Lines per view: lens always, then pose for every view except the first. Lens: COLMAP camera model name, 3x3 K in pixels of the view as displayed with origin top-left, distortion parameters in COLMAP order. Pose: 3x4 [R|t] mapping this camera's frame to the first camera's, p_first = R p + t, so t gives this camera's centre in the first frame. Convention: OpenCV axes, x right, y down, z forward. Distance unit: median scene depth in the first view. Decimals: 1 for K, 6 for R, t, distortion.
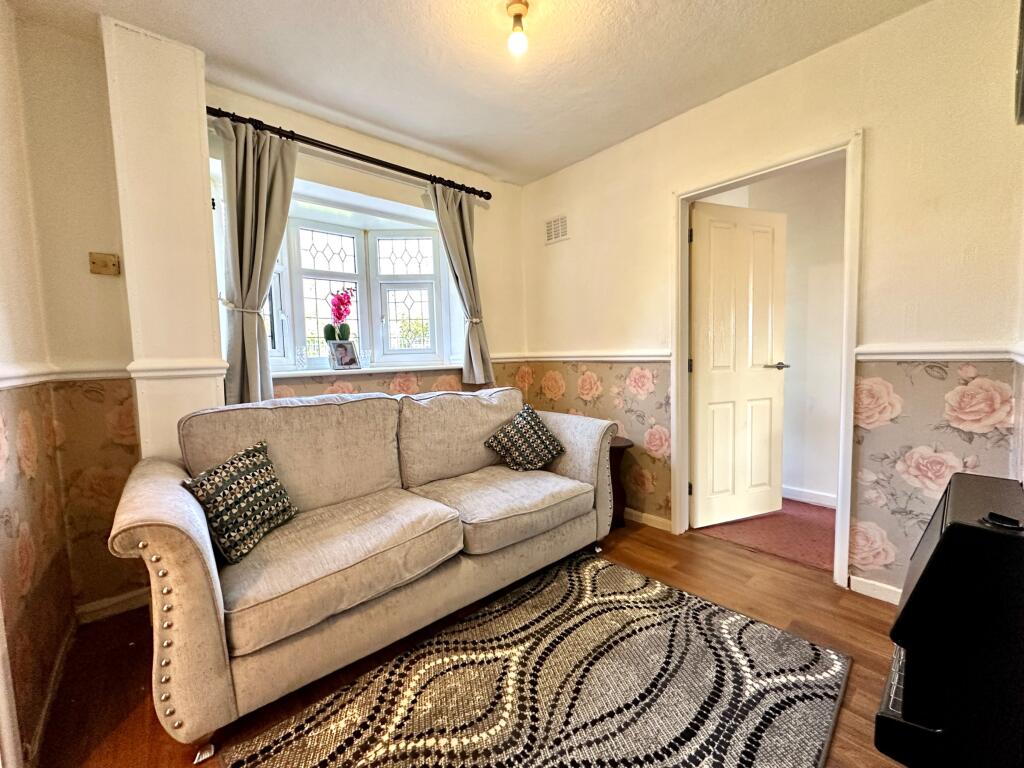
lens RADIAL K [[414.9, 0, 512.7], [0, 414.9, 382.1], [0, 0, 1]] dist [0.000179, -0.000044]
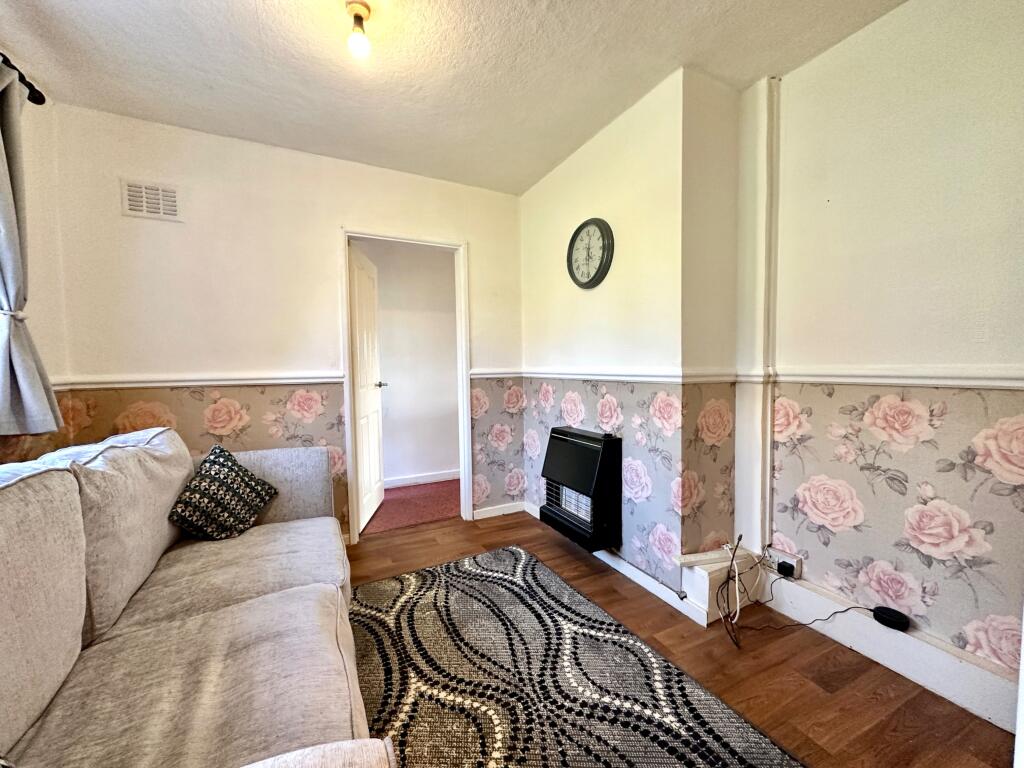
lens RADIAL K [[414.9, 0, 512.7], [0, 414.9, 382.1], [0, 0, 1]] dist [0.000179, -0.000044]
pose [[0.248531, -0.018641, 0.968445, -0.840550], [0.075515, 0.997145, -0.000186, -0.027981], [-0.965676, 0.073178, 0.249229, 0.492317]]
